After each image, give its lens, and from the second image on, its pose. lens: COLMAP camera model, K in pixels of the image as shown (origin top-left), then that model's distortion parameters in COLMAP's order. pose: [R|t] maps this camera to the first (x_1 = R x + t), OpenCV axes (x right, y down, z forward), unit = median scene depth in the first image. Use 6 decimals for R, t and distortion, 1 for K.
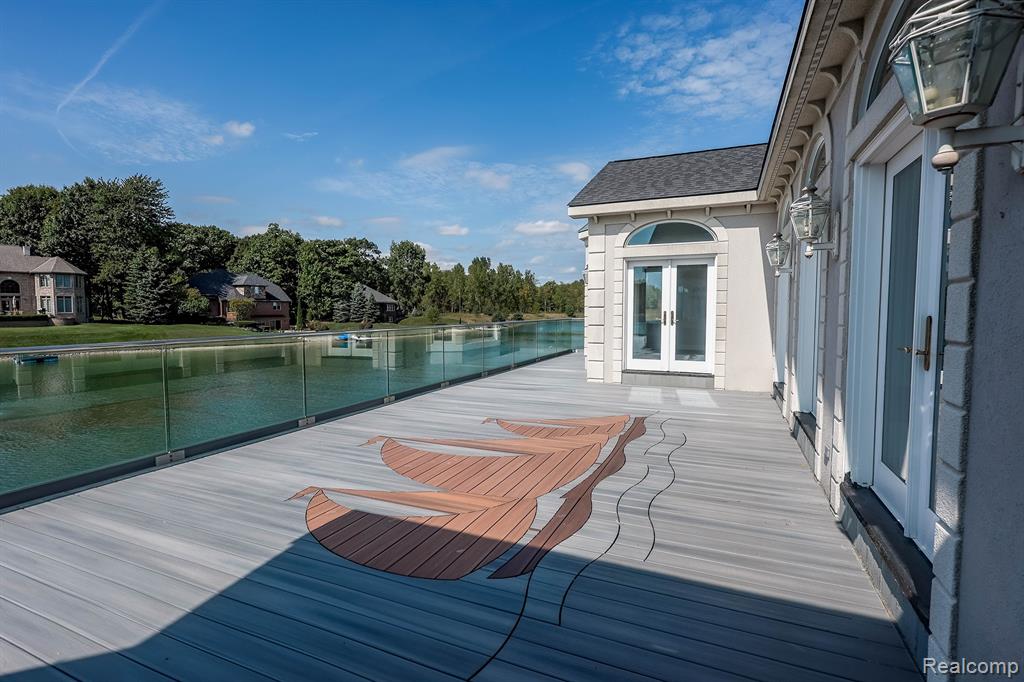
lens RADIAL K [[485.0, 0, 512.8], [0, 485.0, 334.5], [0, 0, 1]] dist [-0.001080, 0.001288]
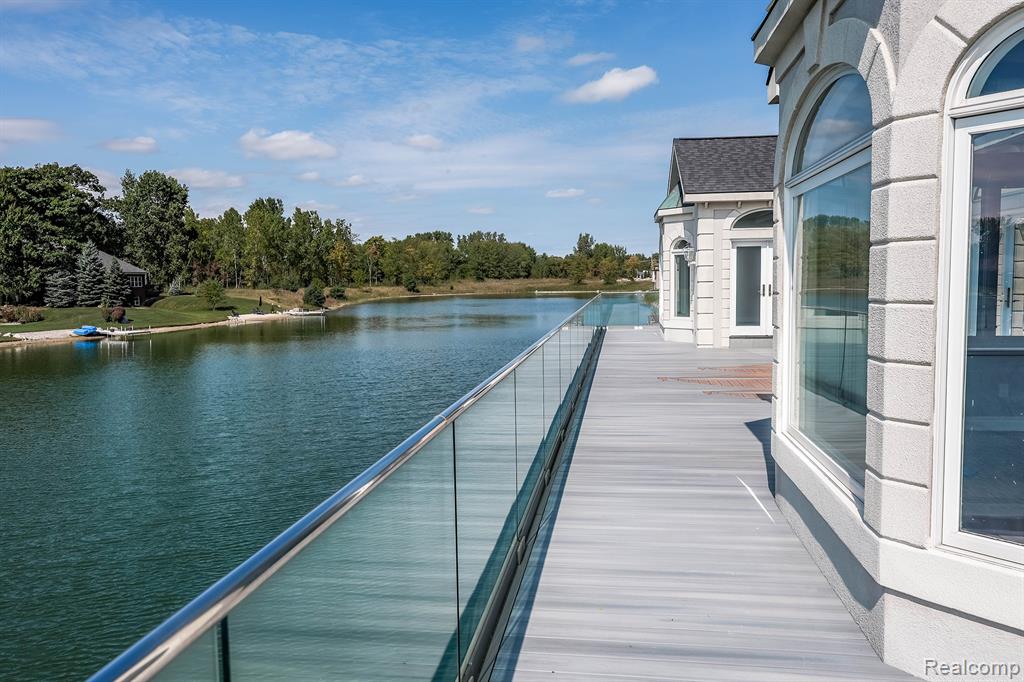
lens RADIAL K [[755.1, 0, 514.7], [0, 755.1, 339.1], [0, 0, 1]] dist [-0.013402, 0.005682]
pose [[0.962051, -0.034228, 0.270713, -0.756119], [0.026977, 0.999172, 0.030461, 0.012186], [-0.271531, -0.022002, 0.962178, -0.594672]]
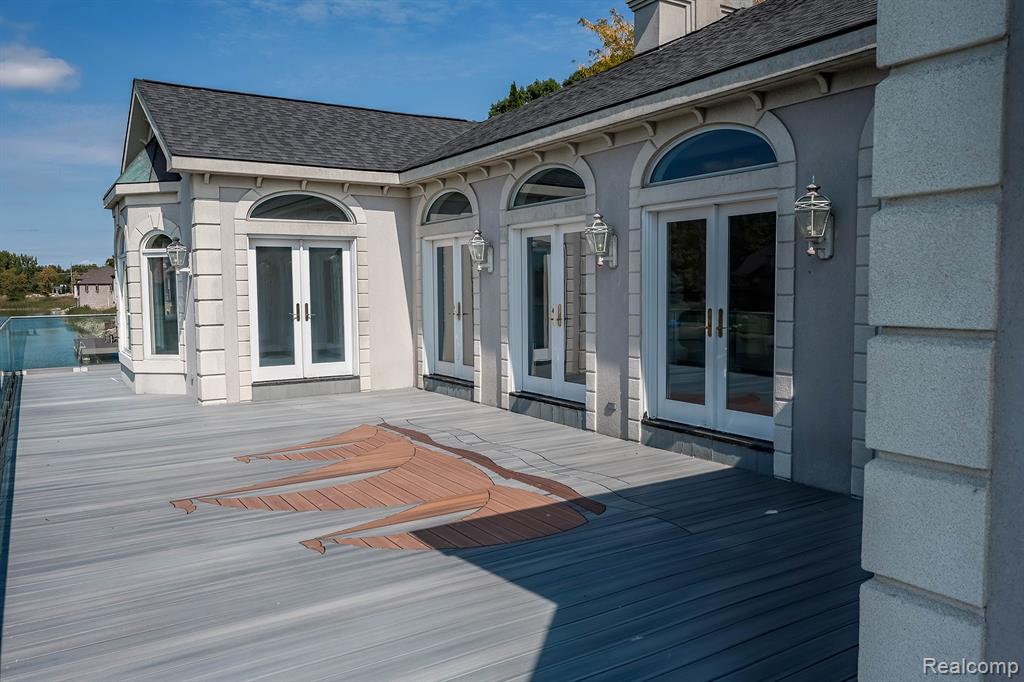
lens RADIAL K [[755.1, 0, 515.2], [0, 755.1, 339.5], [0, 0, 1]] dist [-0.013402, 0.005682]
pose [[0.550482, -0.059874, 0.832697, -0.519992], [0.050152, 0.997995, 0.038605, -0.018945], [-0.833339, 0.020510, 0.552381, 0.010560]]
